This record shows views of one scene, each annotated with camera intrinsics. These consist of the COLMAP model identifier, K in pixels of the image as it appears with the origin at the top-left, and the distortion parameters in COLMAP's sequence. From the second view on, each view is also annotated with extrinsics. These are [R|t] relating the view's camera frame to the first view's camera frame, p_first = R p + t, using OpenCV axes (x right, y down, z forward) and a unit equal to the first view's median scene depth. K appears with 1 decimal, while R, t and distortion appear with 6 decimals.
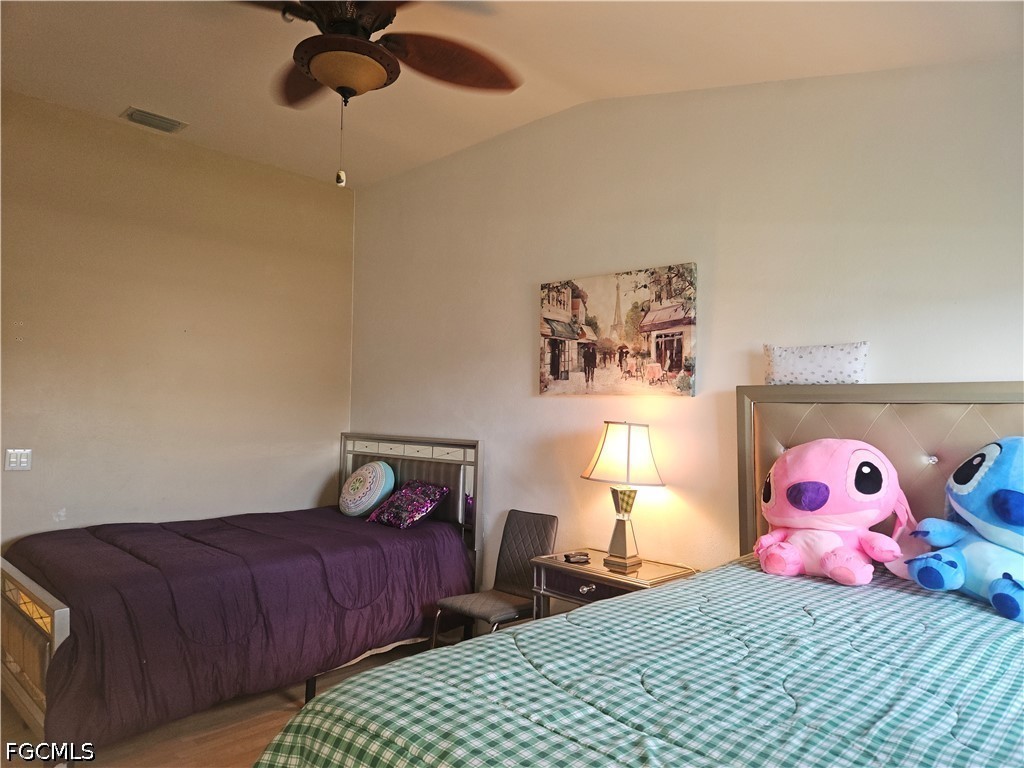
lens RADIAL K [[682.7, 0, 507.1], [0, 682.7, 386.3], [0, 0, 1]] dist [0.083923, -0.071443]
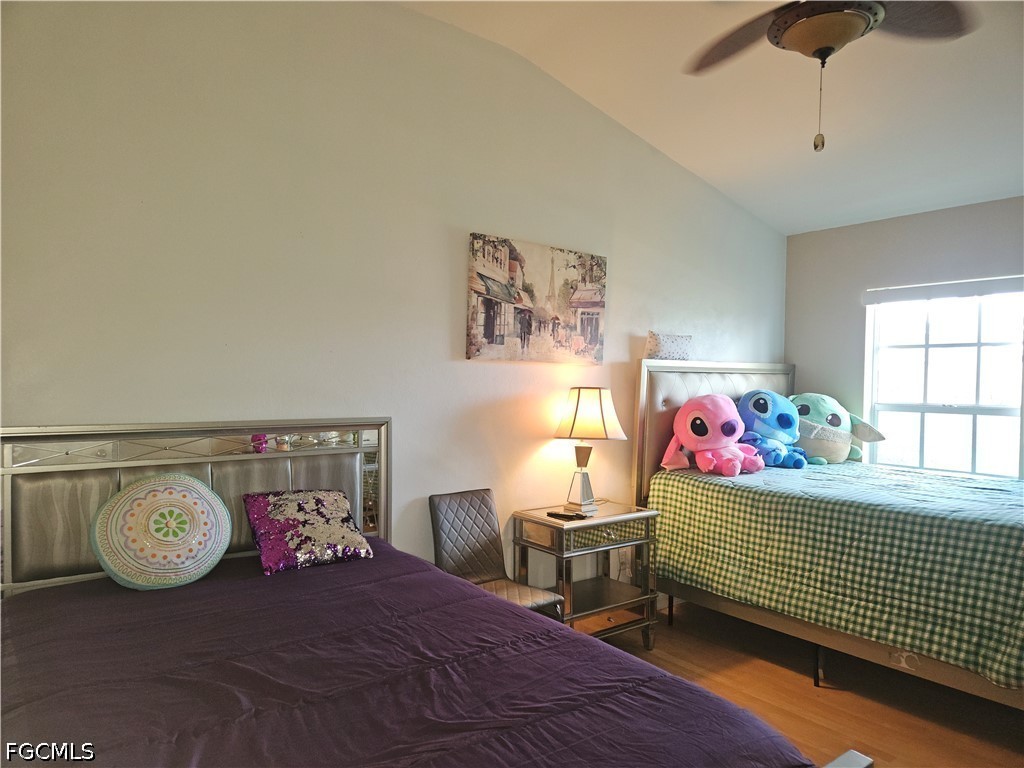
lens RADIAL K [[682.7, 0, 507.1], [0, 682.7, 386.3], [0, 0, 1]] dist [0.083923, -0.071443]
pose [[0.138929, -0.040851, 0.989459, -0.881611], [-0.058835, 0.997043, 0.049425, 0.001234], [-0.988553, -0.065081, 0.136114, 0.886035]]
